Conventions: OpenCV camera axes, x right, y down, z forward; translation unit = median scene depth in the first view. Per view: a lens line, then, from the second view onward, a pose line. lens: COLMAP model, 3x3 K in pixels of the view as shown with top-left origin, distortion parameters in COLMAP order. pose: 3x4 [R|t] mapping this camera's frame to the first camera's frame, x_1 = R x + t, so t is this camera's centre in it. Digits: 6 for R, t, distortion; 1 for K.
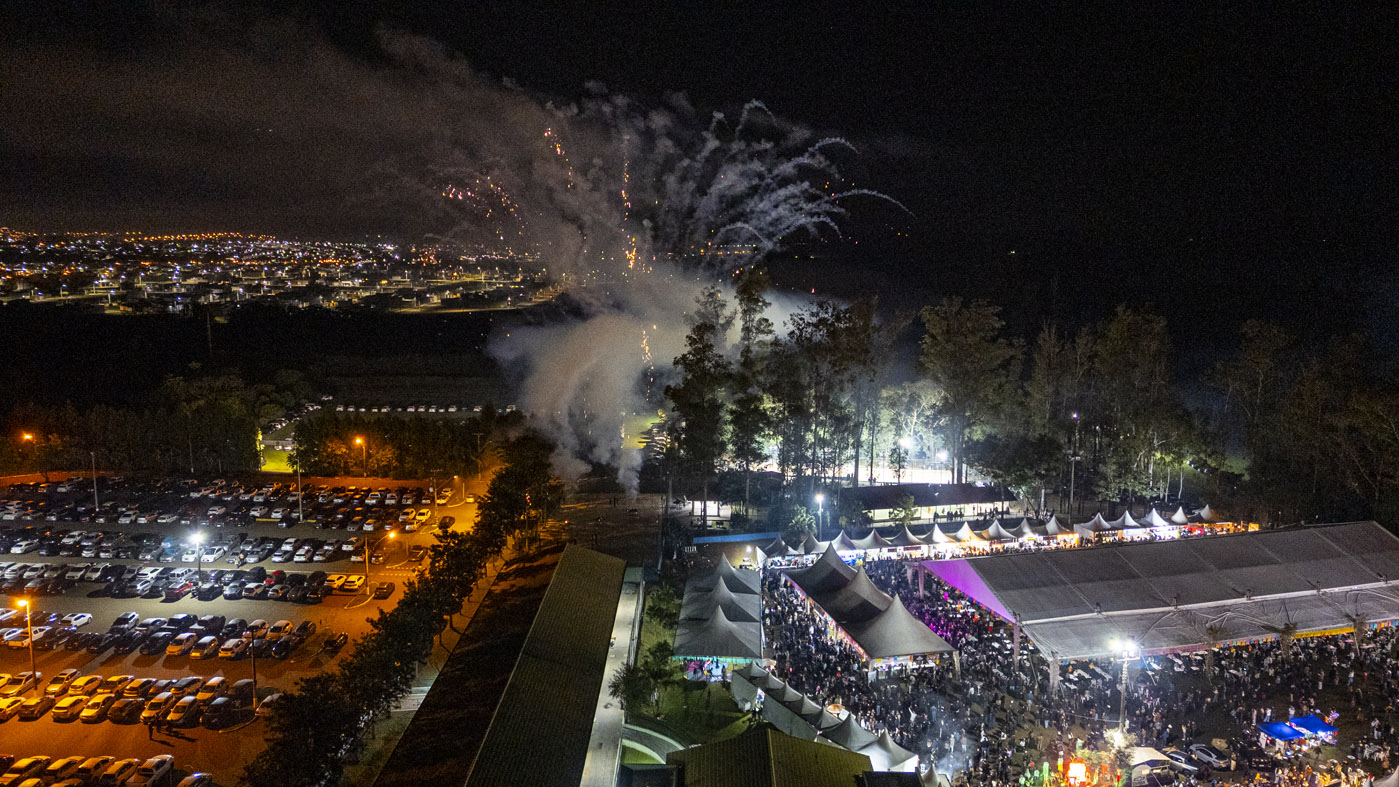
lens RADIAL K [[1019.8, 0, 697.3], [0, 1019.8, 390.2], [0, 0, 1]] dist [0.089530, -0.096258]
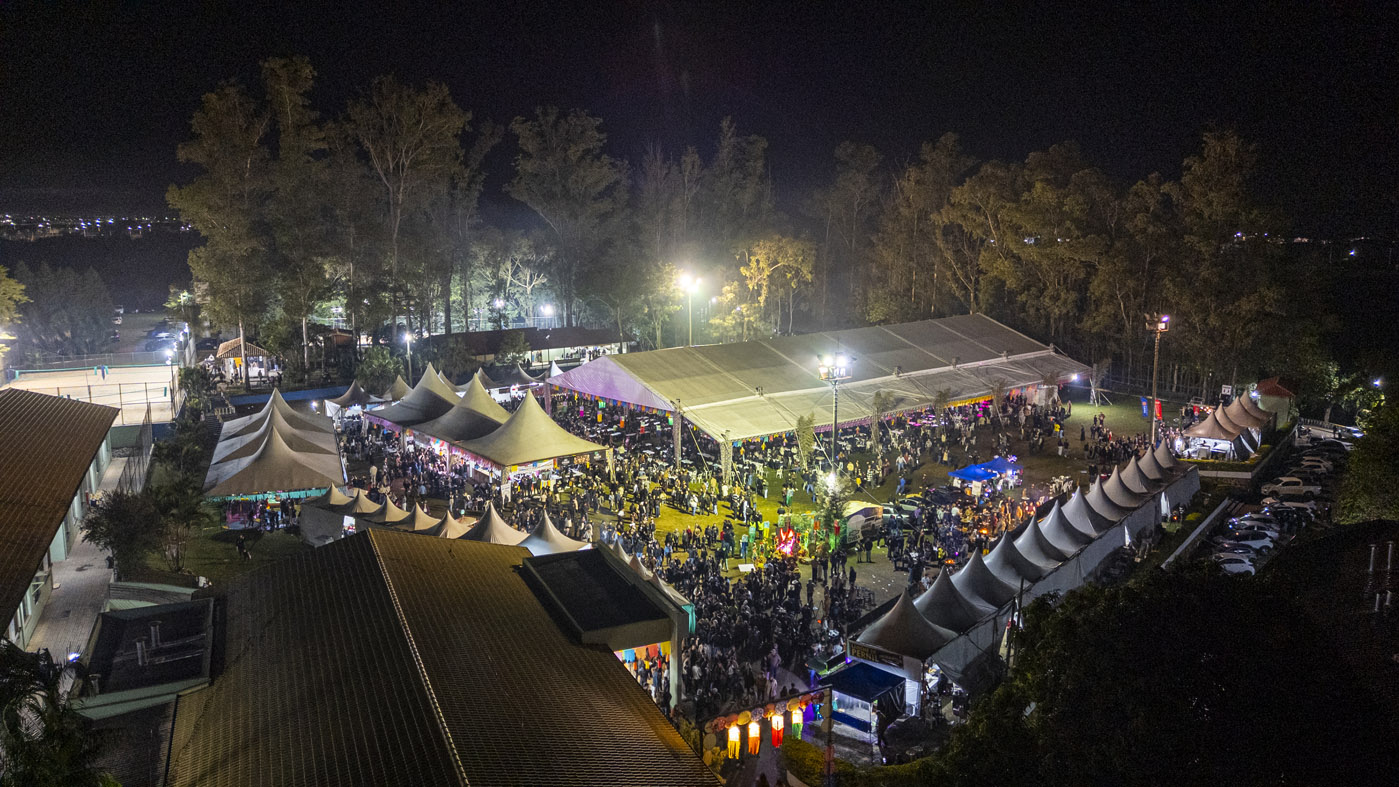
lens RADIAL K [[1019.8, 0, 697.3], [0, 1019.8, 390.2], [0, 0, 1]] dist [0.089530, -0.096258]
pose [[0.911366, -0.072493, 0.405162, 0.001223], [0.064552, 0.997360, 0.033249, 0.133381], [-0.406503, -0.004148, 0.913640, 0.189415]]
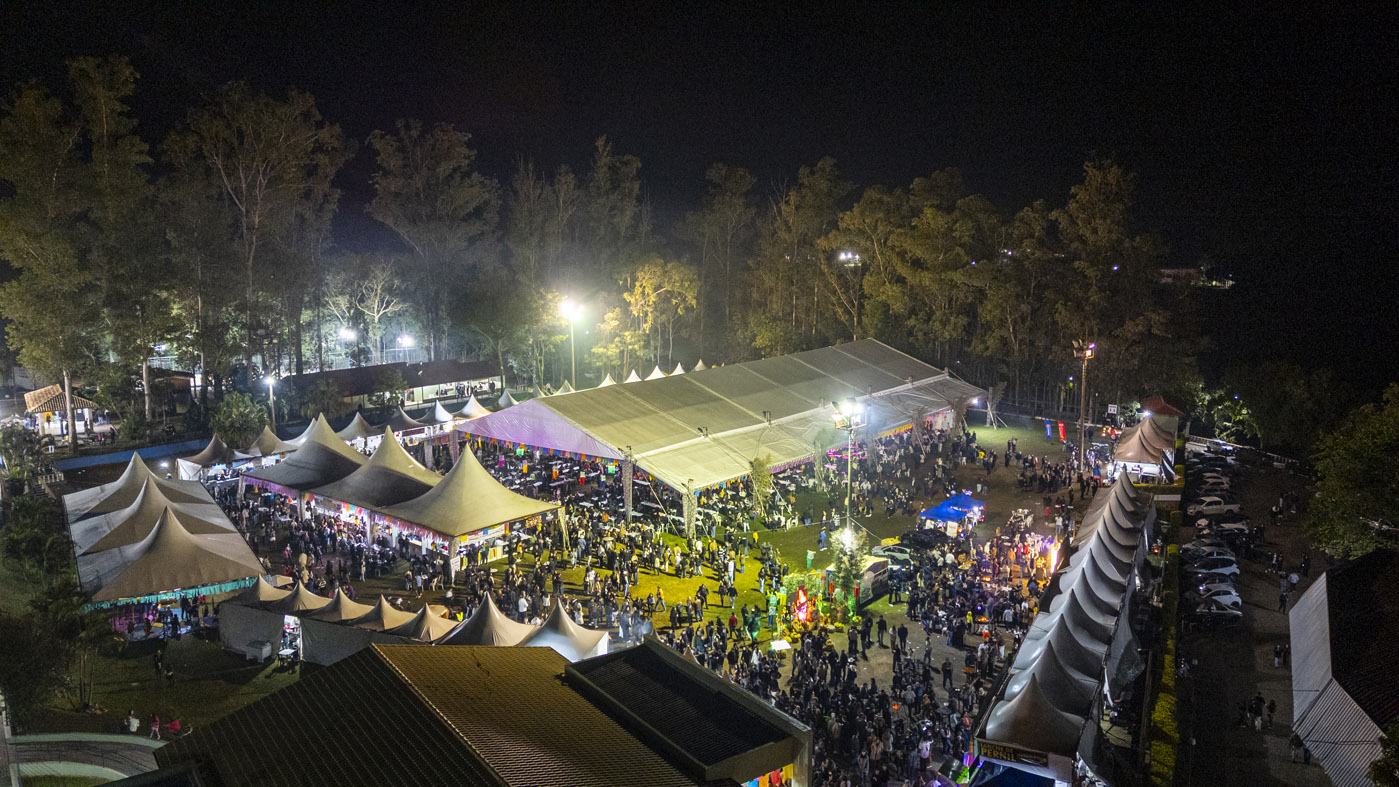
lens RADIAL K [[1019.8, 0, 697.3], [0, 1019.8, 390.2], [0, 0, 1]] dist [0.089530, -0.096258]
pose [[0.807931, -0.093404, 0.581828, -0.049963], [0.089743, 0.995344, 0.035170, 0.112682], [-0.582404, 0.023800, 0.812551, 0.272730]]
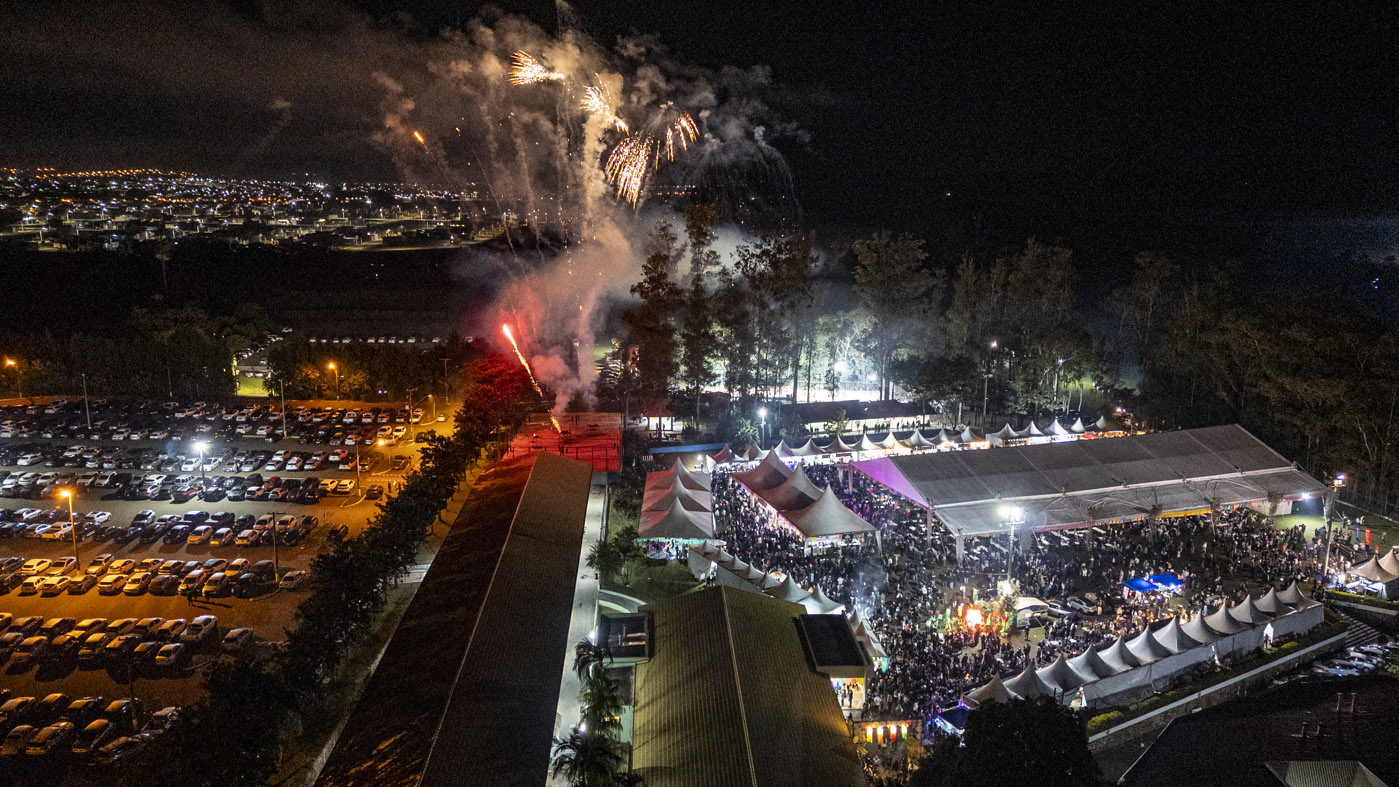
lens RADIAL K [[1019.8, 0, 697.3], [0, 1019.8, 390.2], [0, 0, 1]] dist [0.089530, -0.096258]
pose [[0.998257, -0.006730, 0.058628, -0.016361], [0.003454, 0.998435, 0.055810, 0.019242], [-0.058912, -0.055510, 0.996719, -0.103033]]
